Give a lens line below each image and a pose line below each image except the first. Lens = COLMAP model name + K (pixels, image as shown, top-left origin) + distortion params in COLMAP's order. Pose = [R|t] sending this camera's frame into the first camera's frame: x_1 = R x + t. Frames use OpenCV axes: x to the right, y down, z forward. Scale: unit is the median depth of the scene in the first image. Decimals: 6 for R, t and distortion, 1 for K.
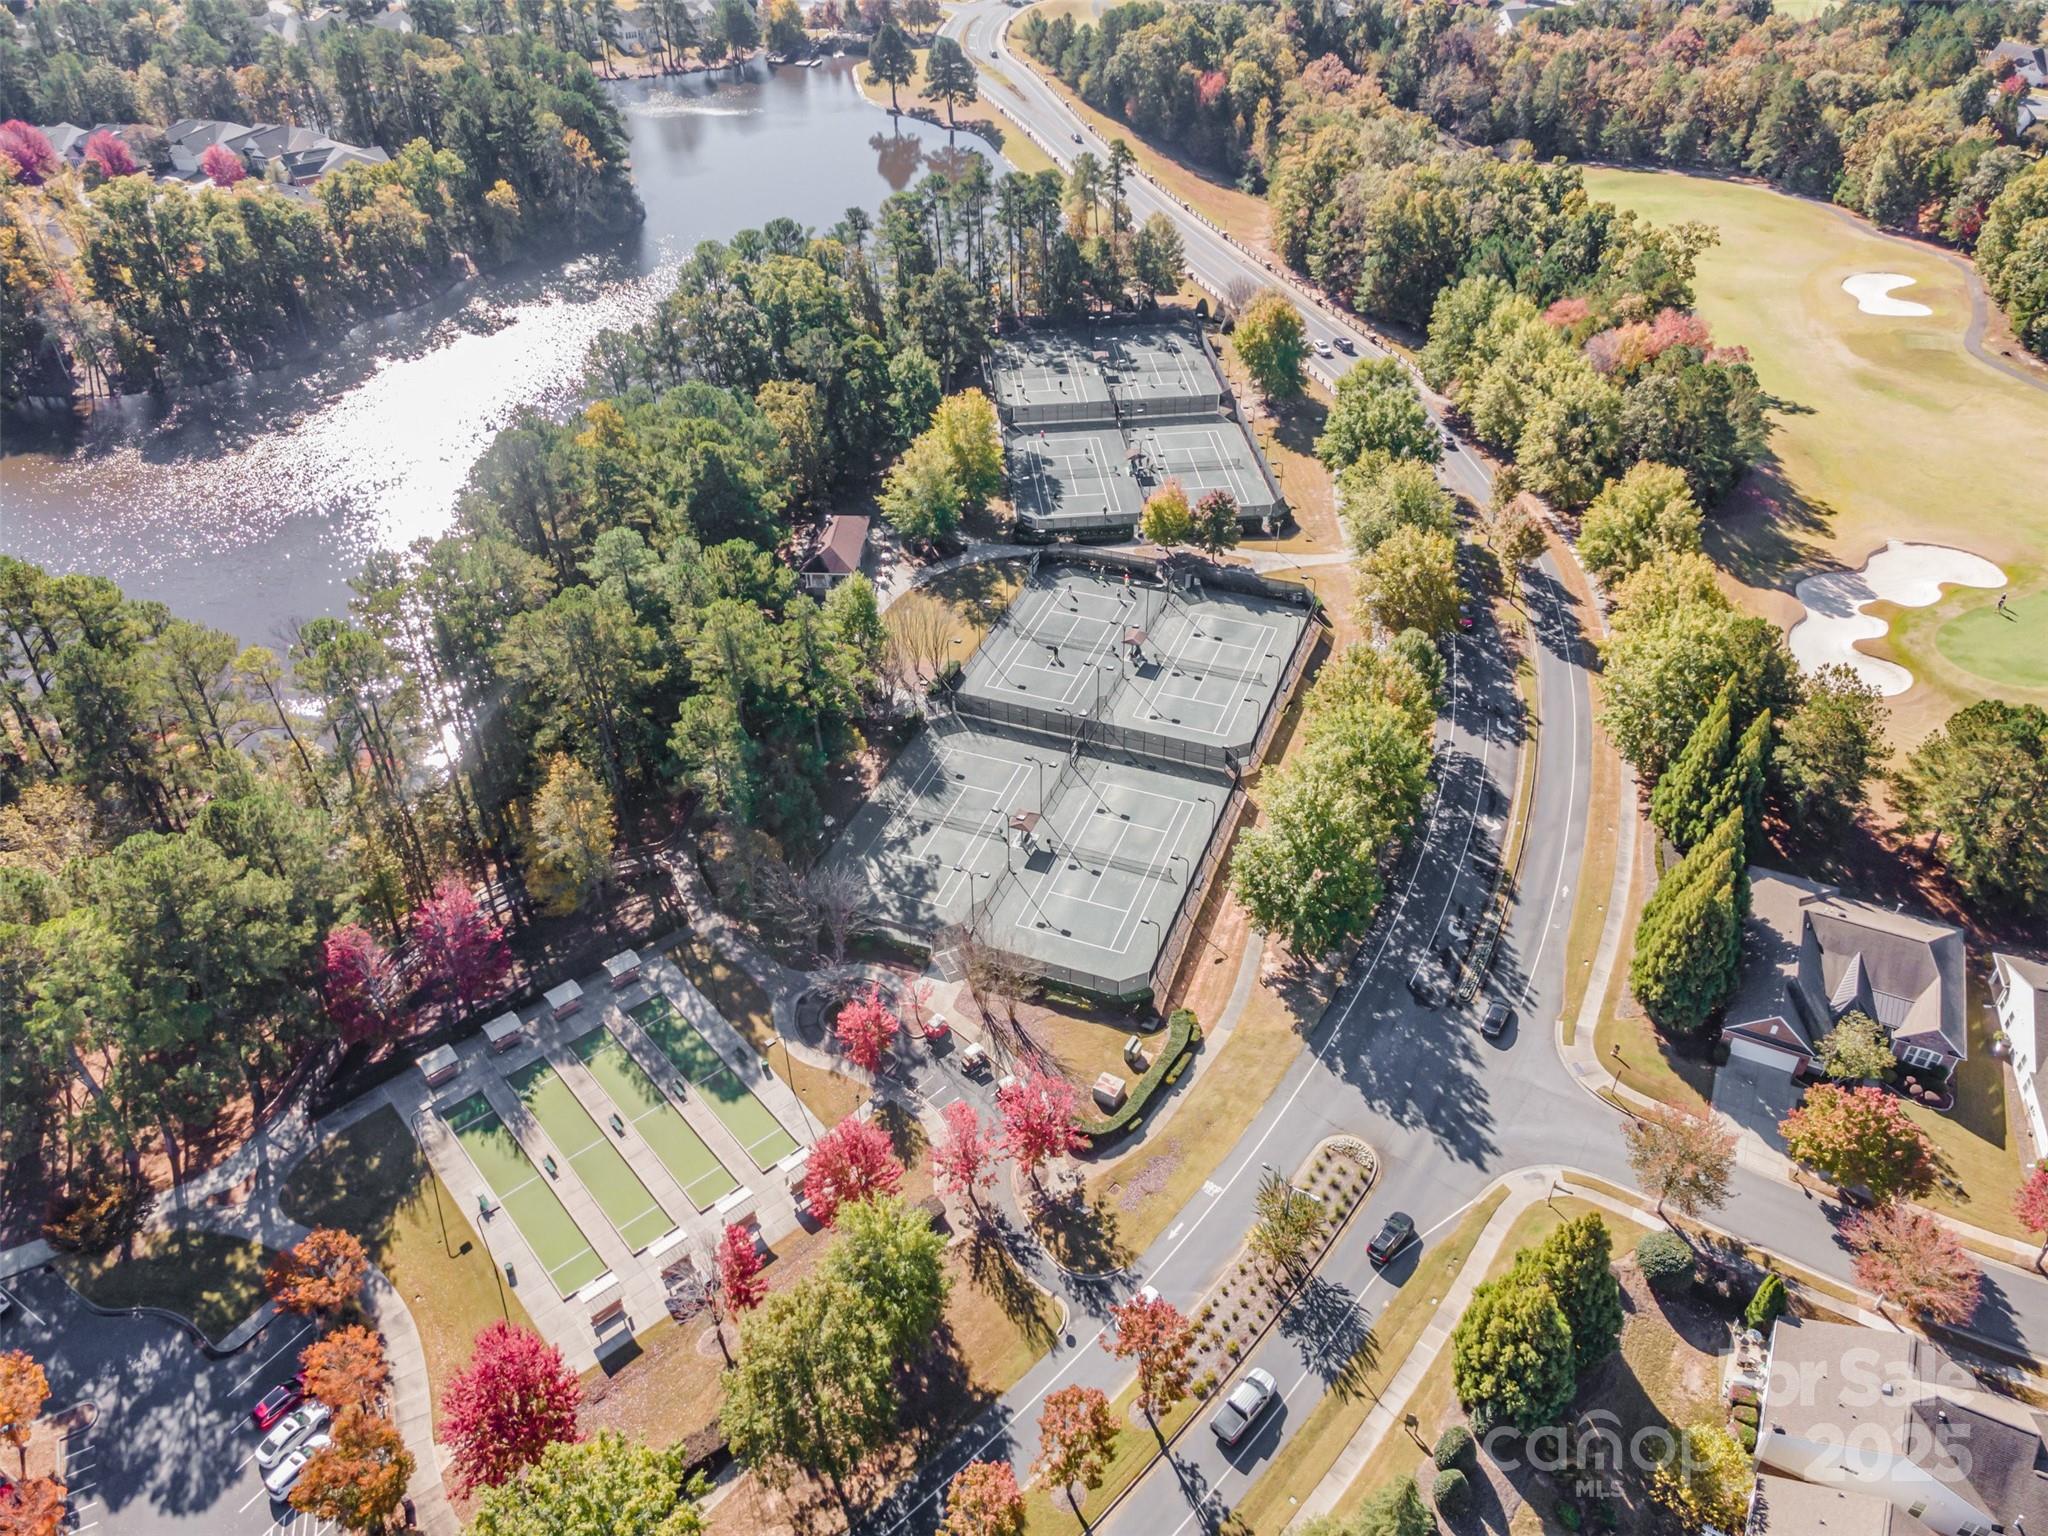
lens RADIAL K [[1487.2, 0, 1024.0], [0, 1487.2, 768.0], [0, 0, 1]] dist [0.046580, 0.007353]
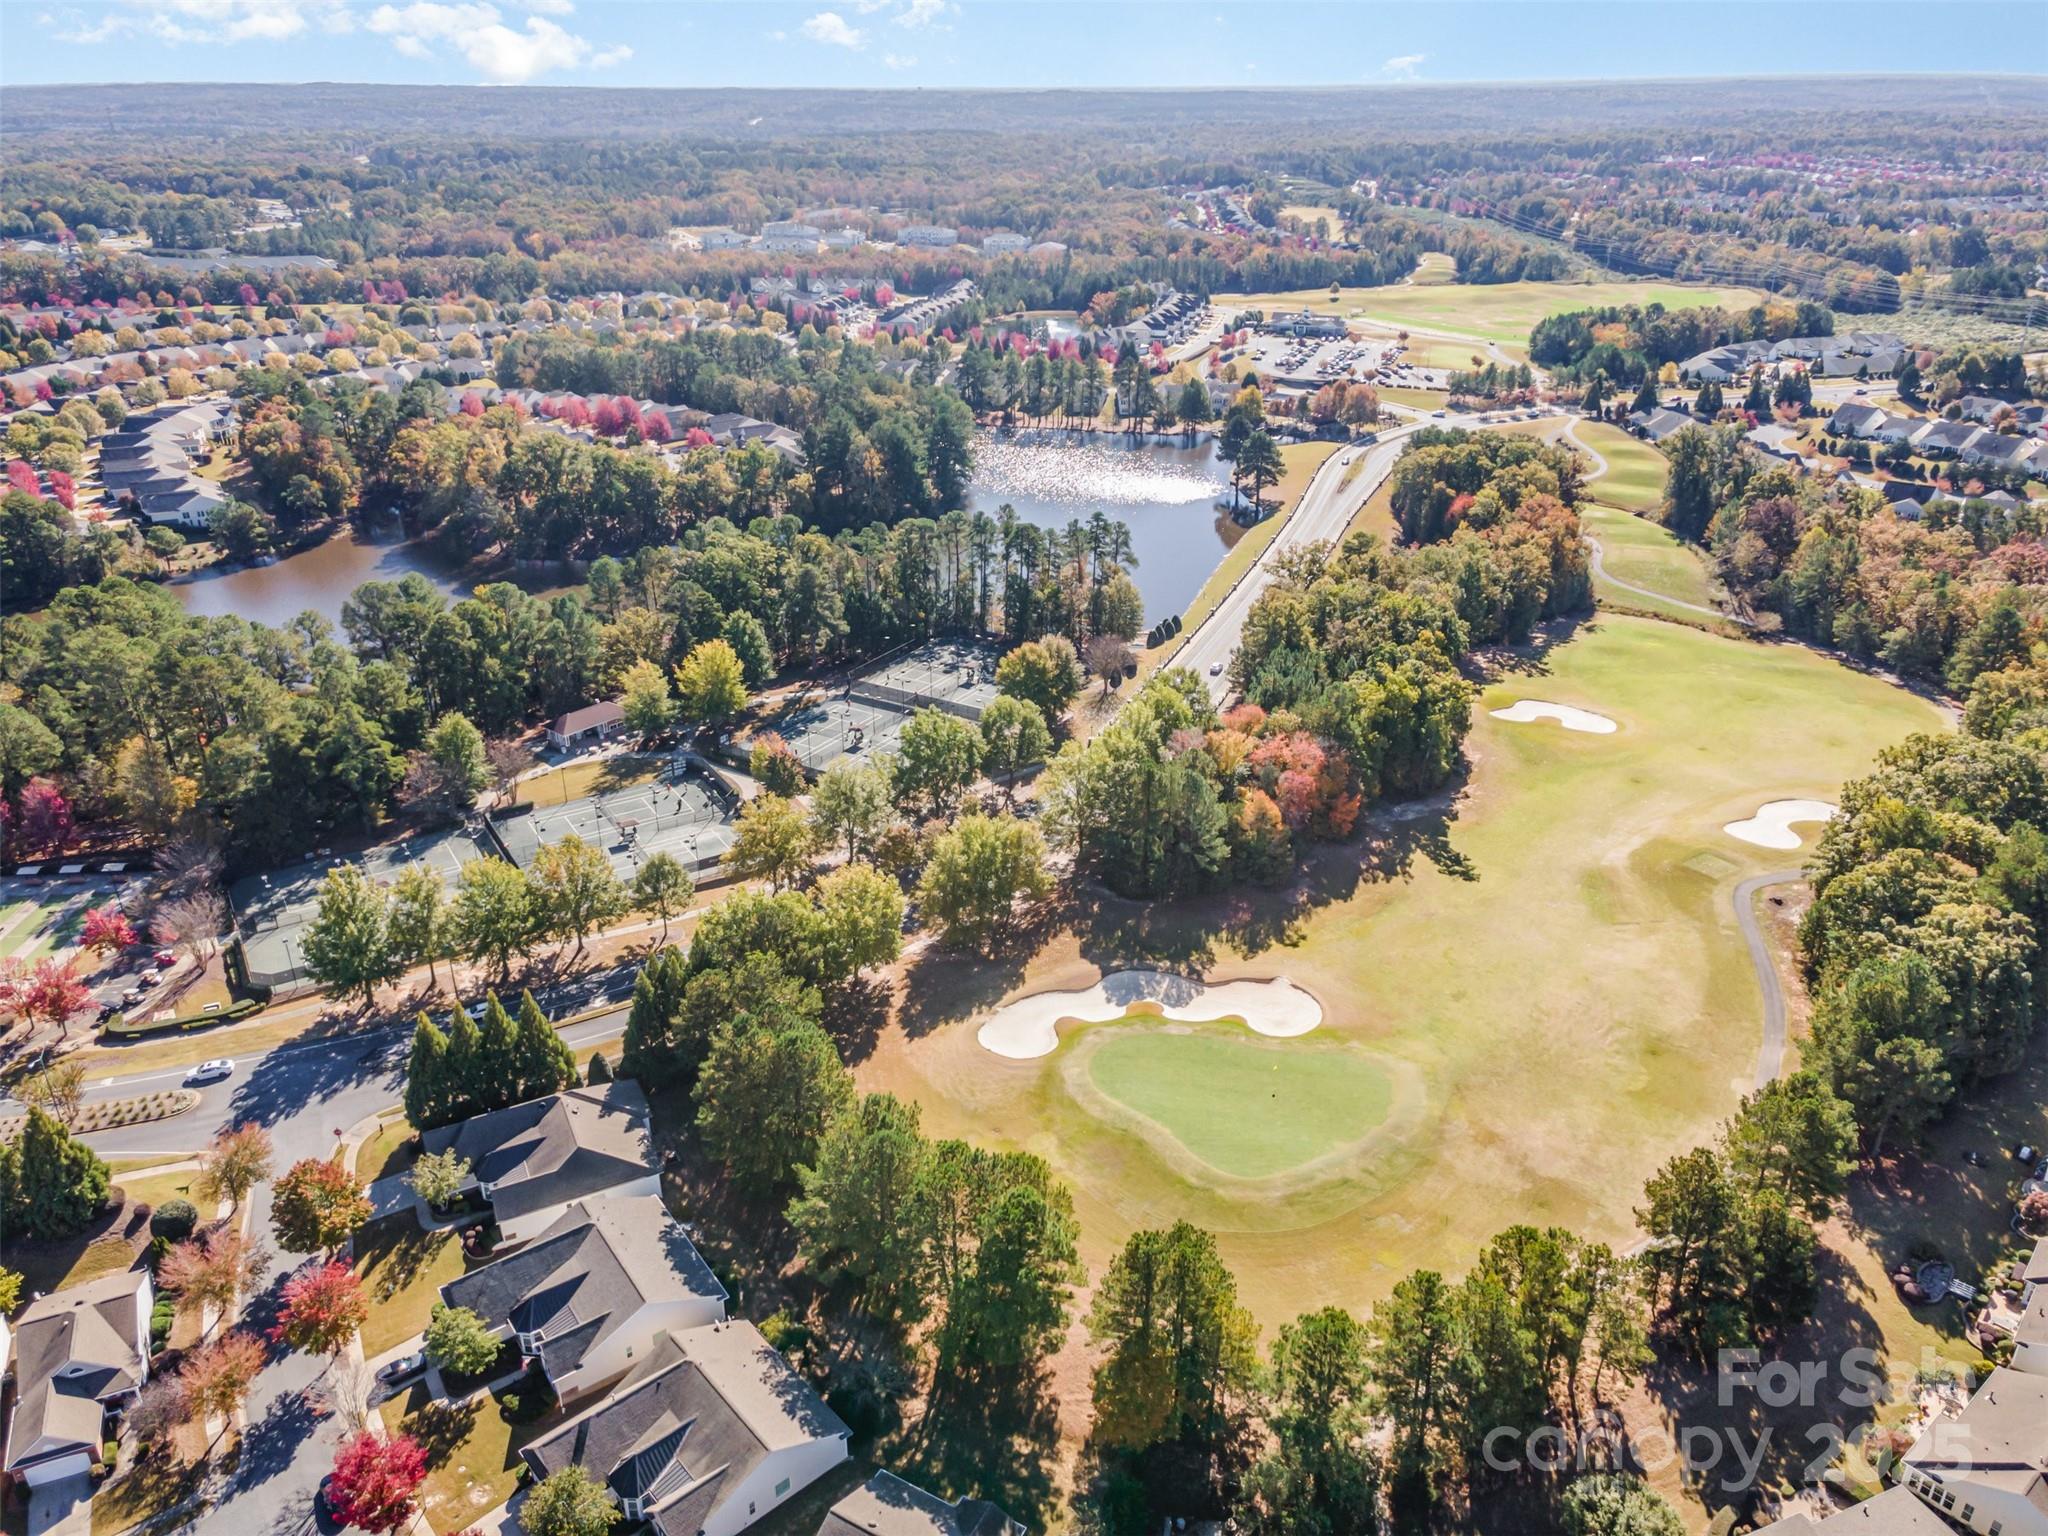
lens RADIAL K [[1487.2, 0, 1024.0], [0, 1487.2, 768.0], [0, 0, 1]] dist [0.046580, 0.007353]
pose [[0.796915, 0.262526, -0.544064, 0.962157], [-0.373465, 0.922004, -0.102137, -0.116343], [0.474816, 0.284583, 0.832804, 0.053722]]
